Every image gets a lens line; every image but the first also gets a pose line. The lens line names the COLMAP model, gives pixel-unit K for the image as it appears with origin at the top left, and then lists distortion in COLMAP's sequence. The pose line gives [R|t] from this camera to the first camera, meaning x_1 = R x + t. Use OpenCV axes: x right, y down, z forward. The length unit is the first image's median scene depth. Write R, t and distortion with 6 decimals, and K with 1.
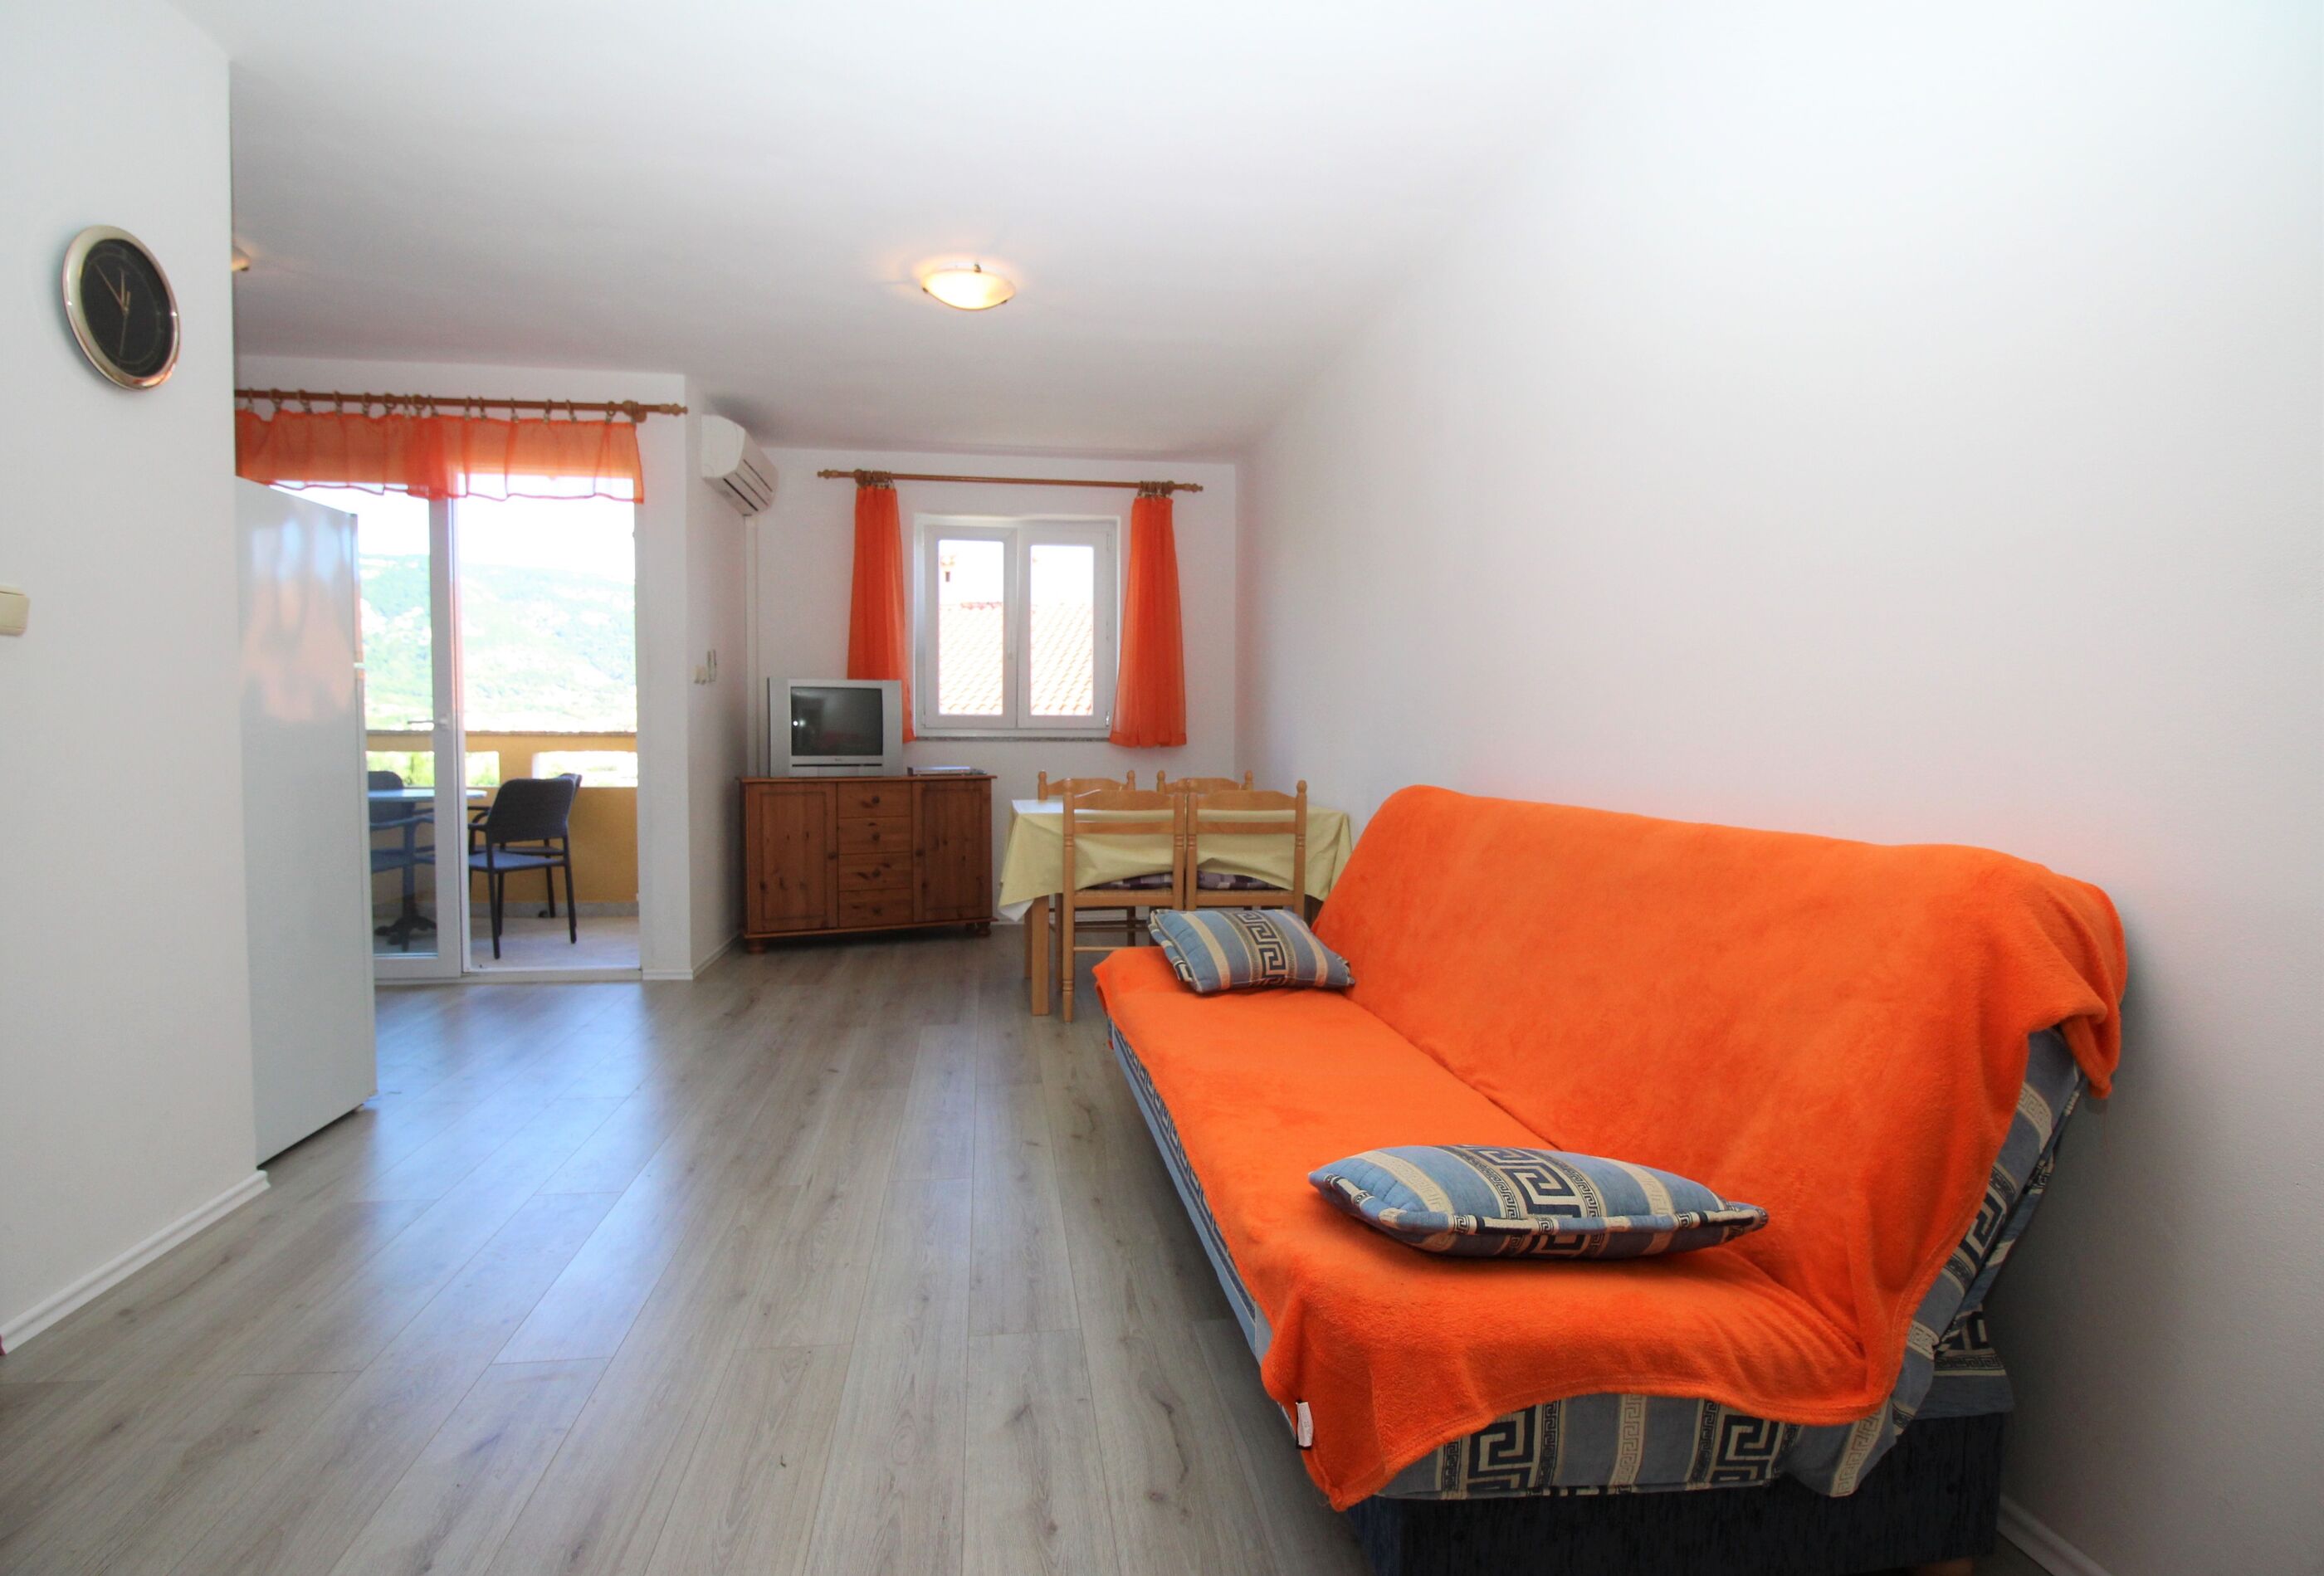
lens RADIAL K [[1168.5, 0, 1106.7], [0, 1168.5, 794.8], [0, 0, 1]] dist [0.002560, 0.000141]
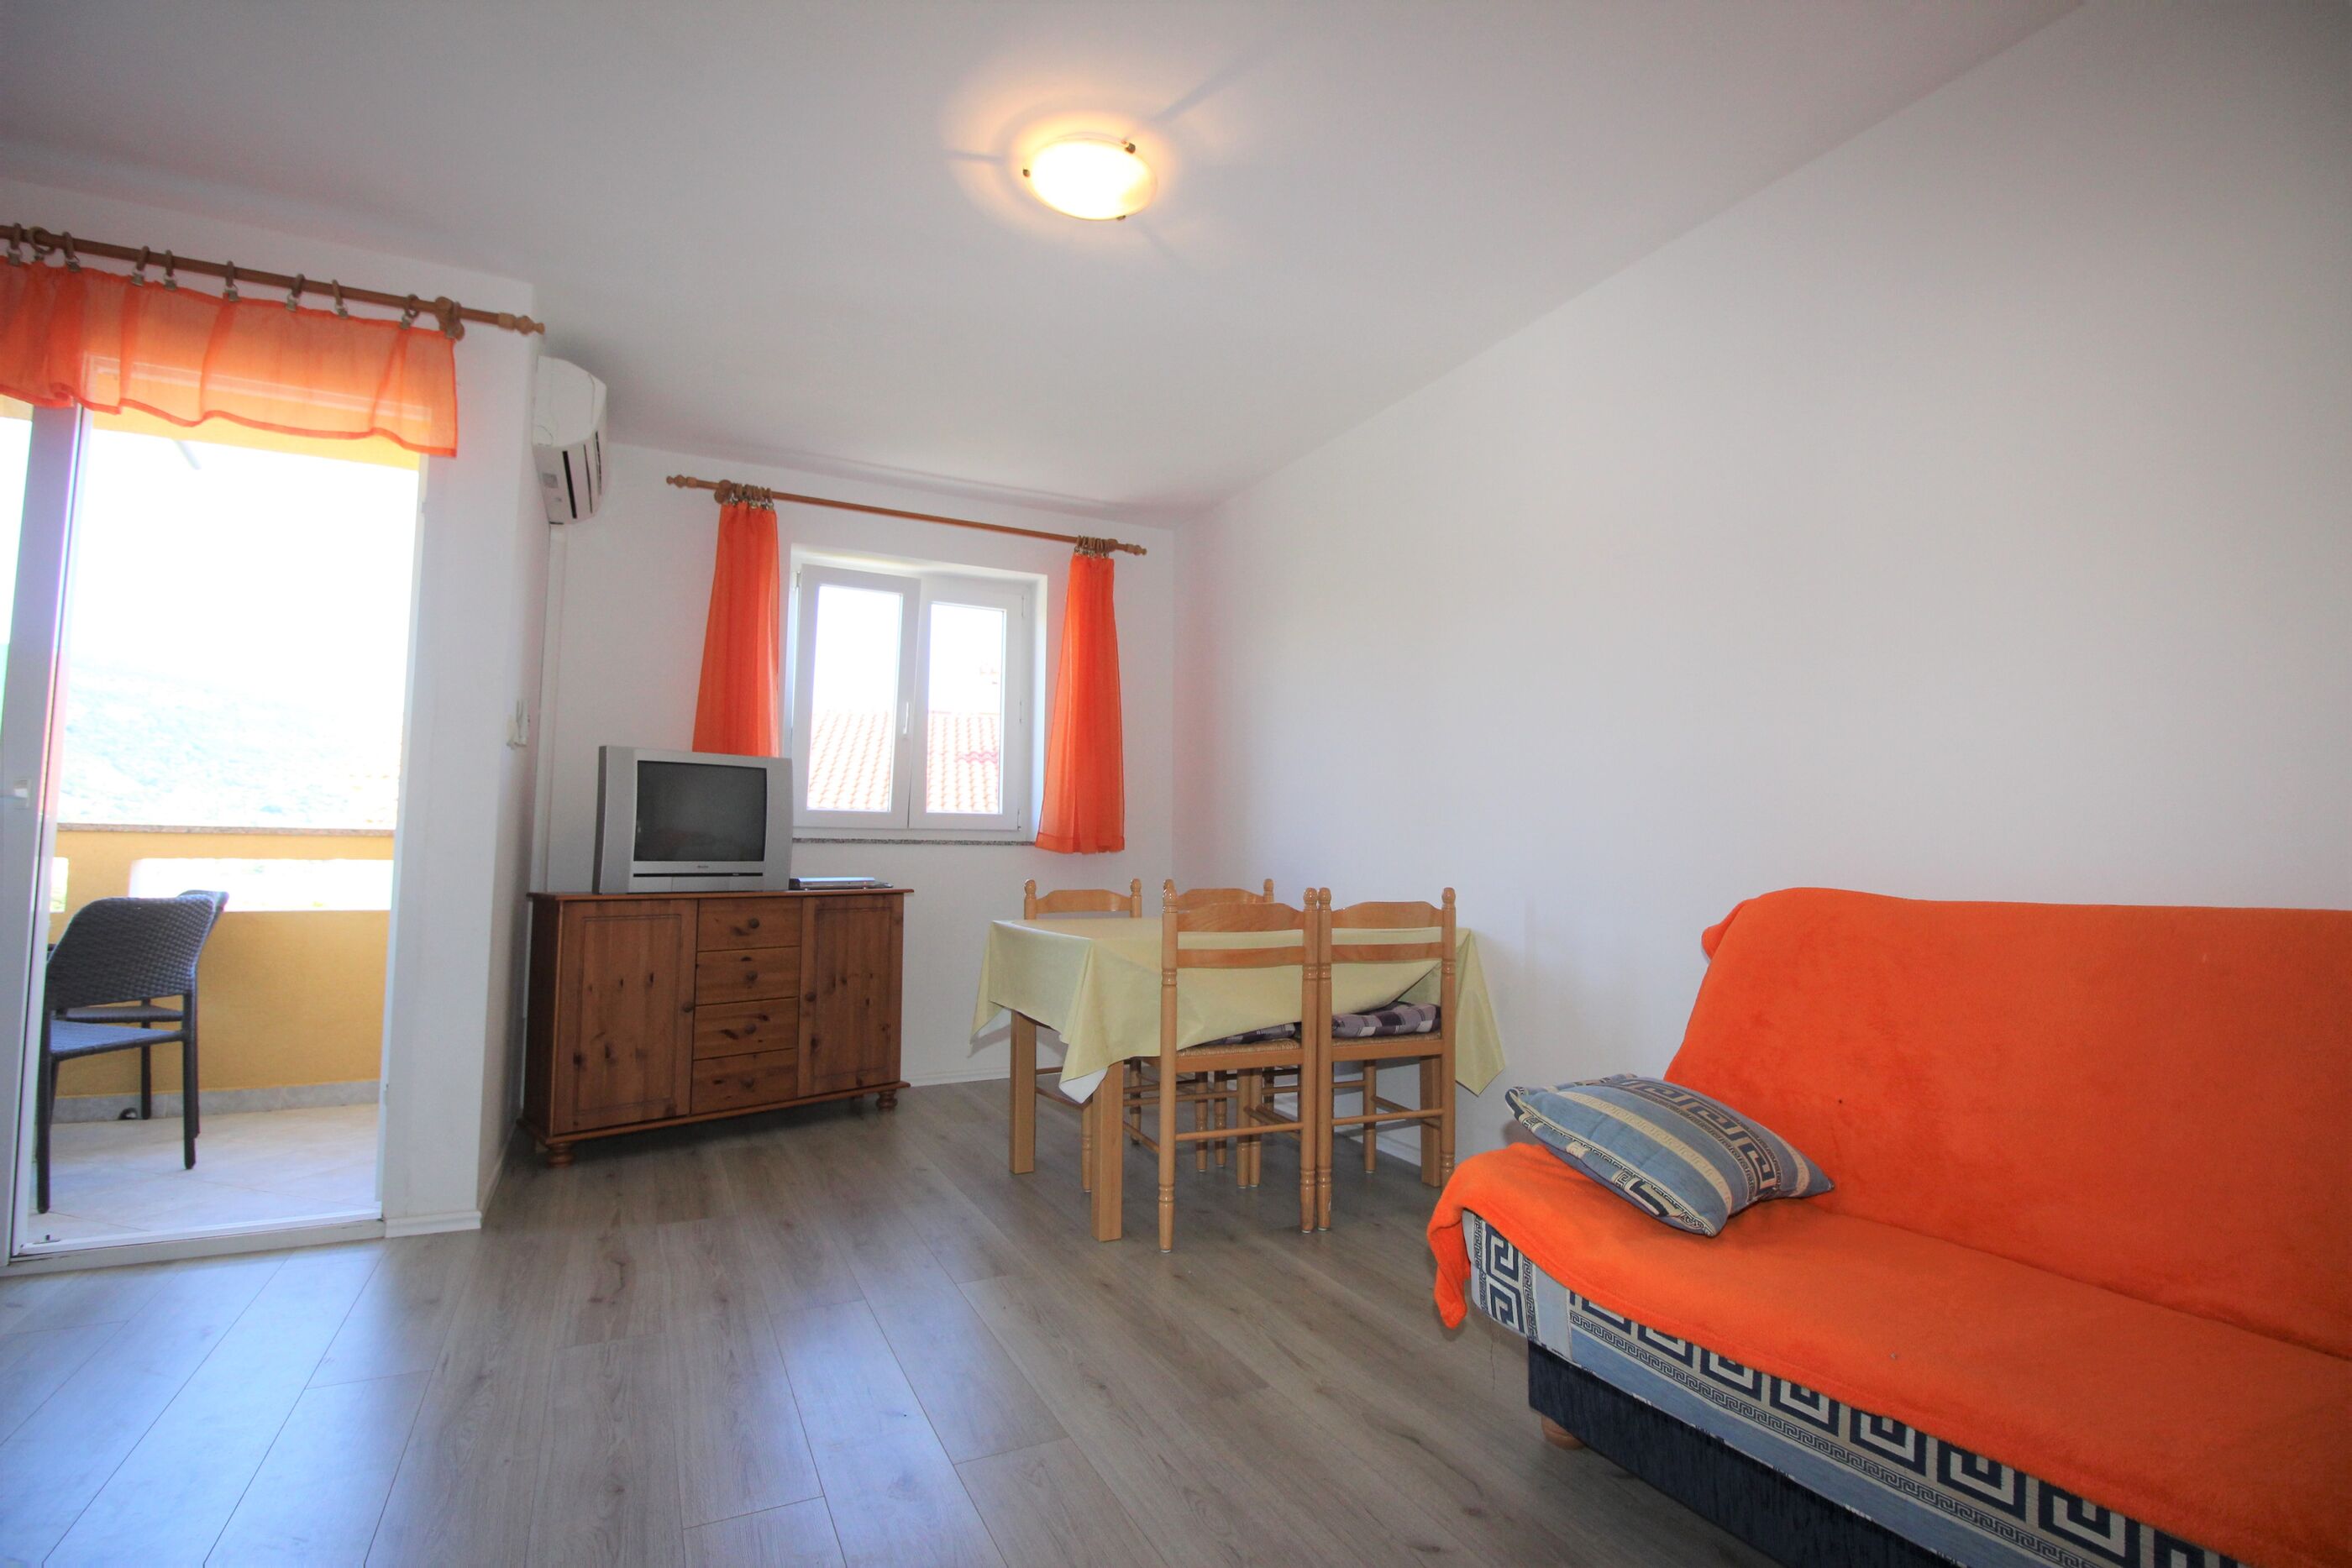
lens RADIAL K [[1119.5, 0, 1173.5], [0, 1119.5, 765.9], [0, 0, 1]] dist [-0.003559, -0.011175]
pose [[0.938082, 0.030074, 0.345106, -0.194921], [0.015062, 0.991742, -0.127365, -0.000593], [-0.346087, 0.124676, 0.929882, 0.269887]]
